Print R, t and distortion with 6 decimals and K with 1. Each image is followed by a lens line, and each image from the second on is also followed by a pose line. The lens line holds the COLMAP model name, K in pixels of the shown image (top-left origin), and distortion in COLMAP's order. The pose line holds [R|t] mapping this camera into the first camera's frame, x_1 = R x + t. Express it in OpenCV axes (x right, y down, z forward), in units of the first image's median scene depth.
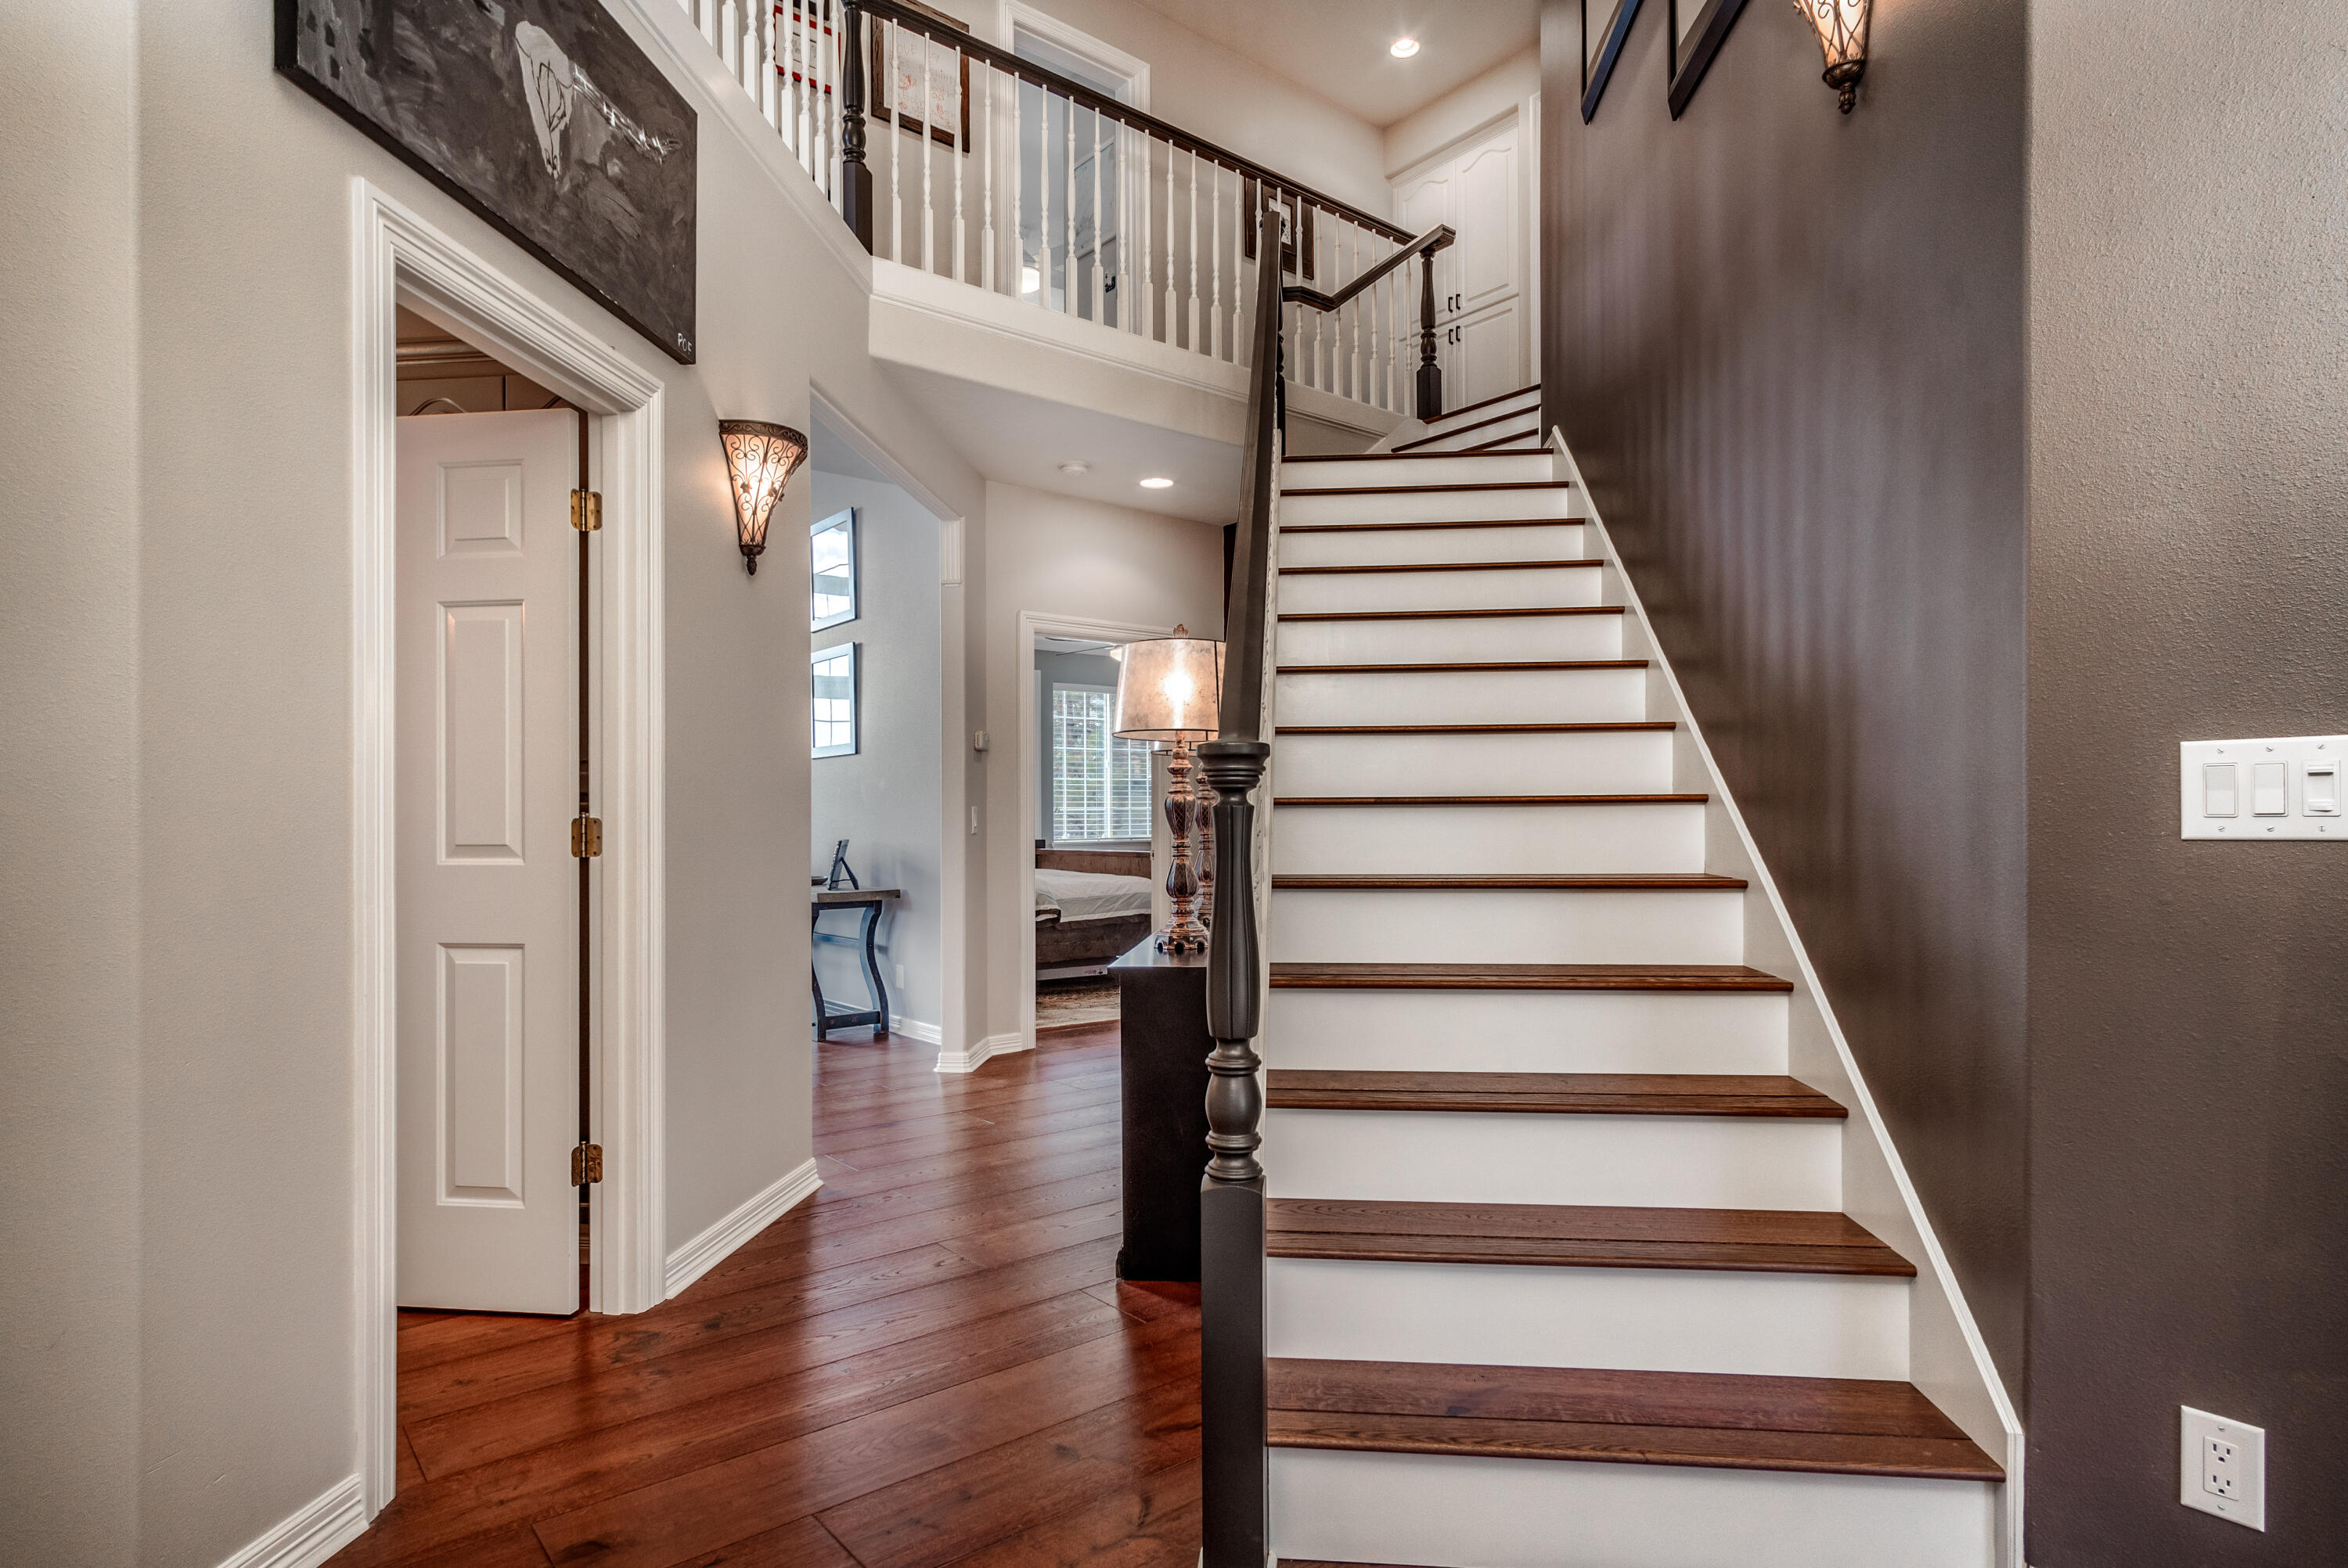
lens RADIAL K [[1234.3, 0, 1170.2], [0, 1234.3, 818.6], [0, 0, 1]] dist [0.003763, 0.001374]
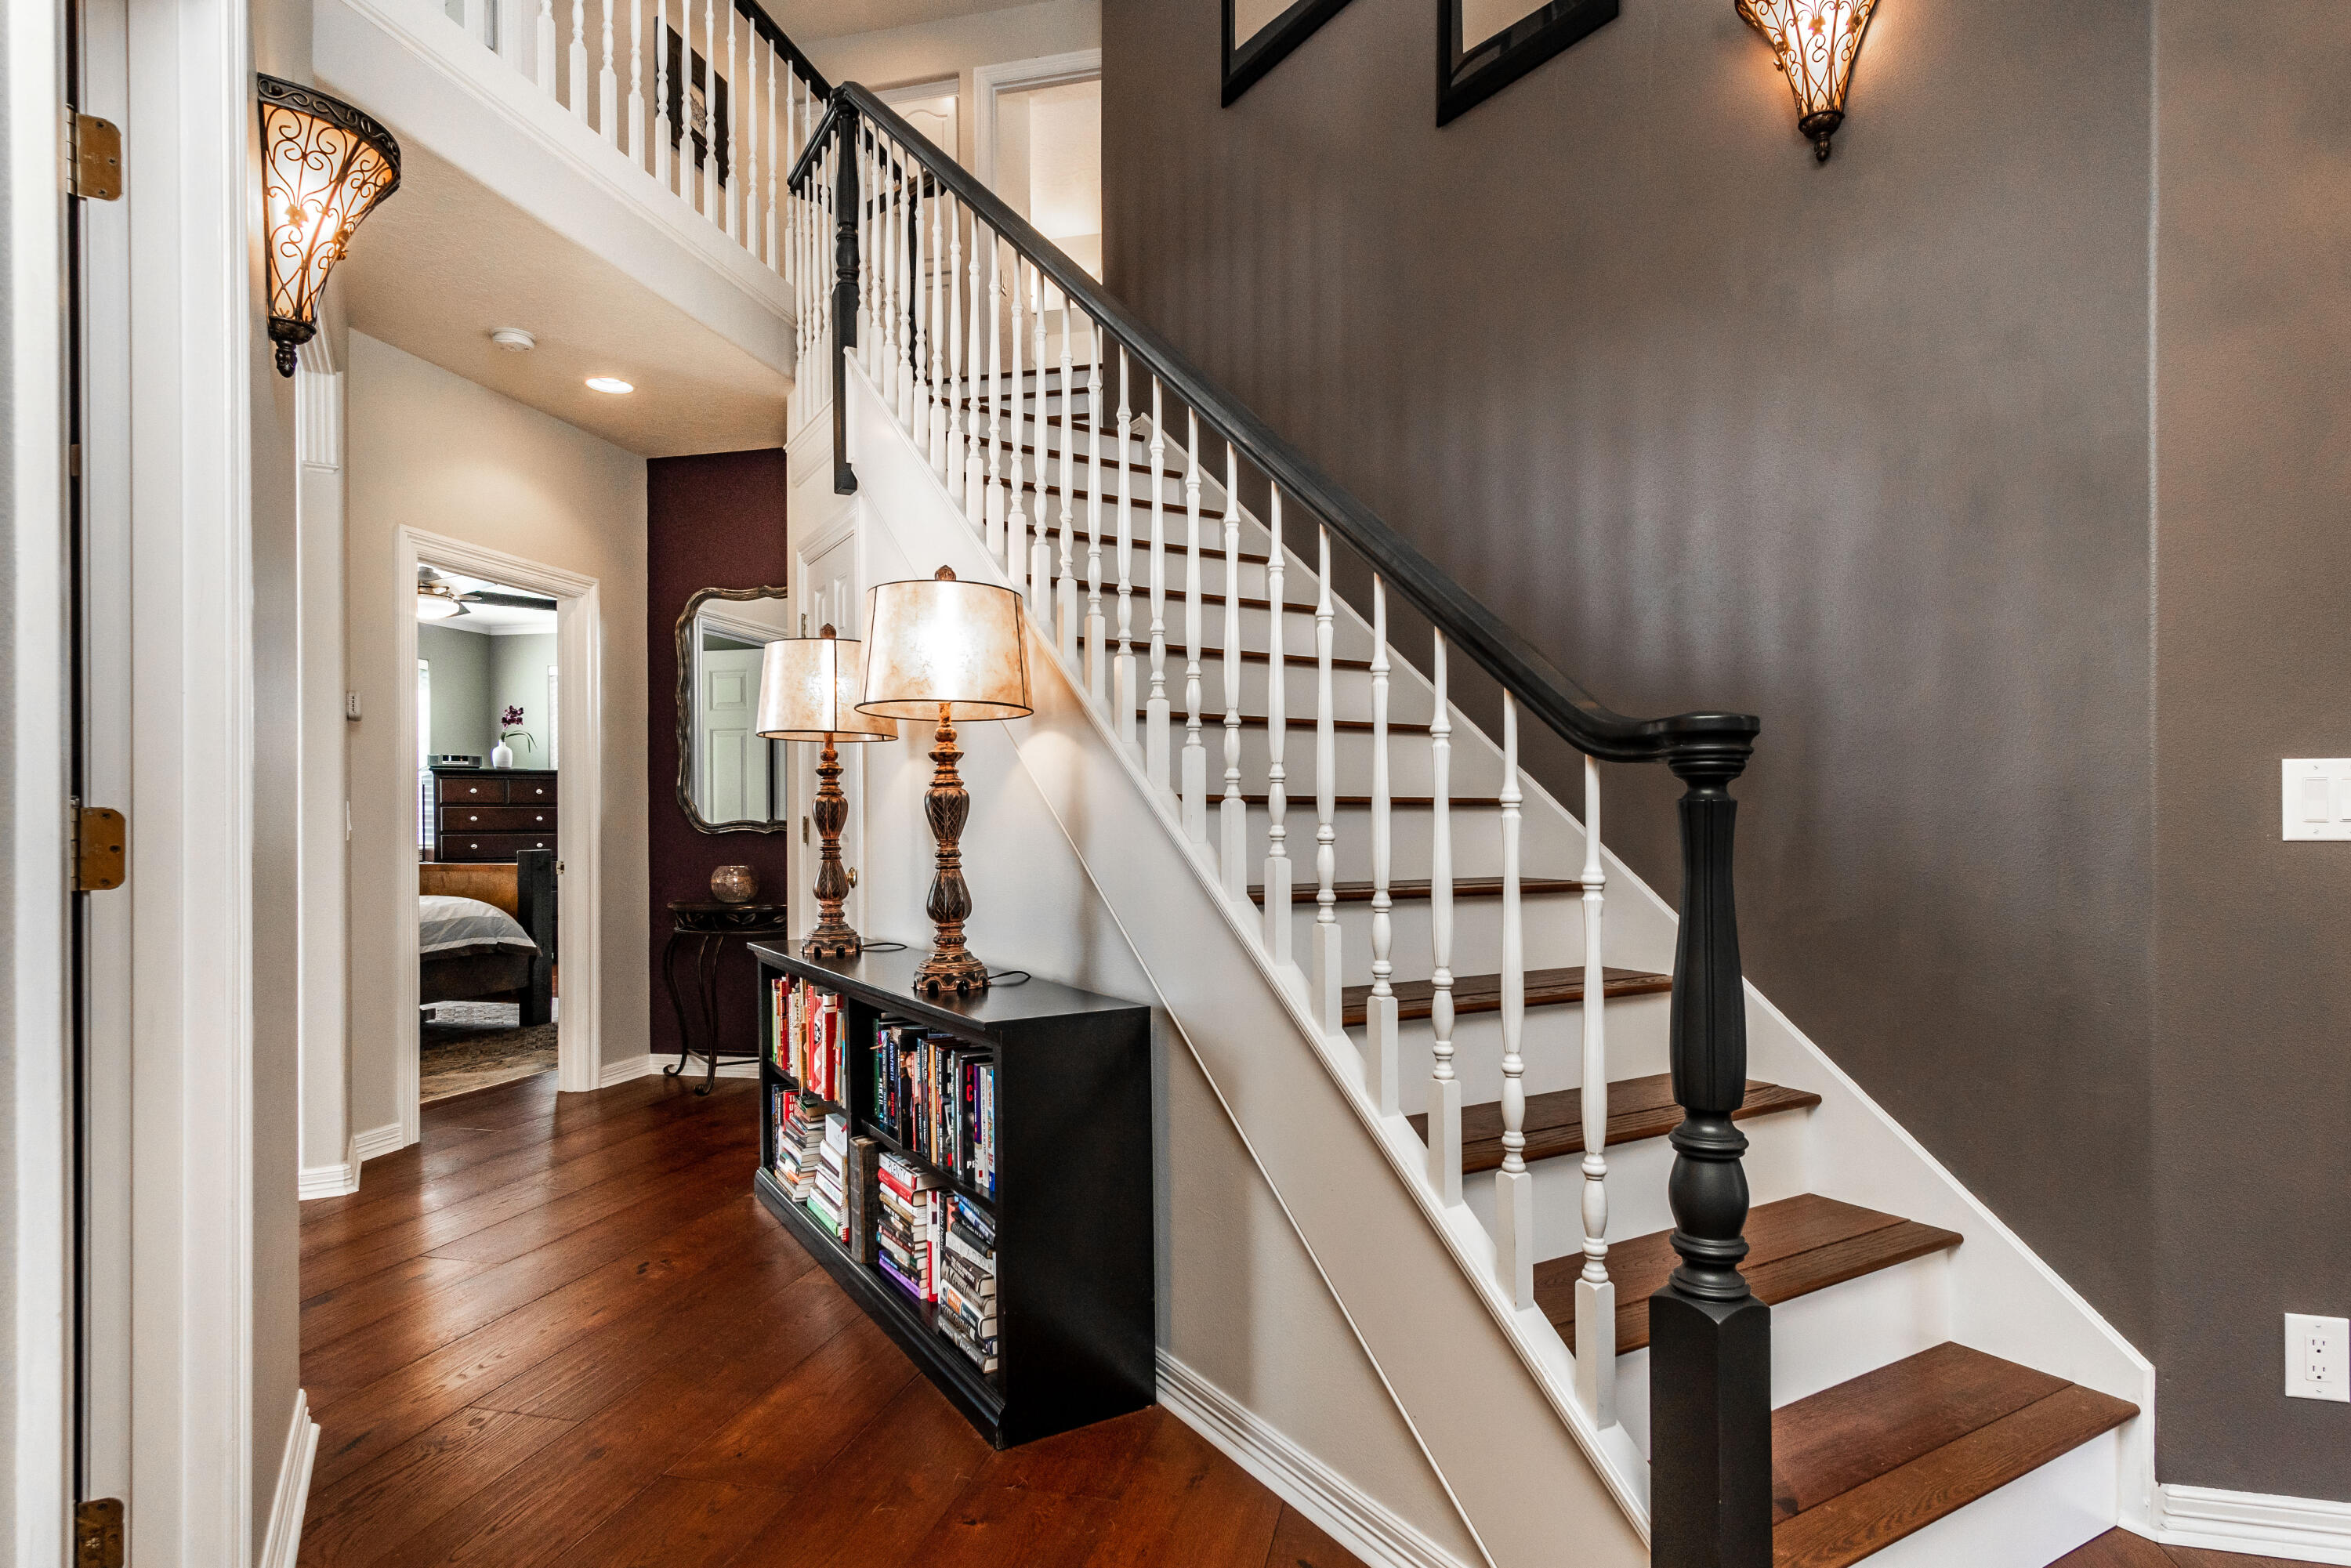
lens RADIAL K [[1236.0, 0, 1171.7], [0, 1236.0, 818.6], [0, 0, 1]] dist [0.003763, 0.001374]
pose [[0.805072, 0.007841, 0.593126, -0.356540], [-0.005475, 0.999968, -0.005788, 0.003731], [-0.593152, 0.001412, 0.805089, 0.320462]]
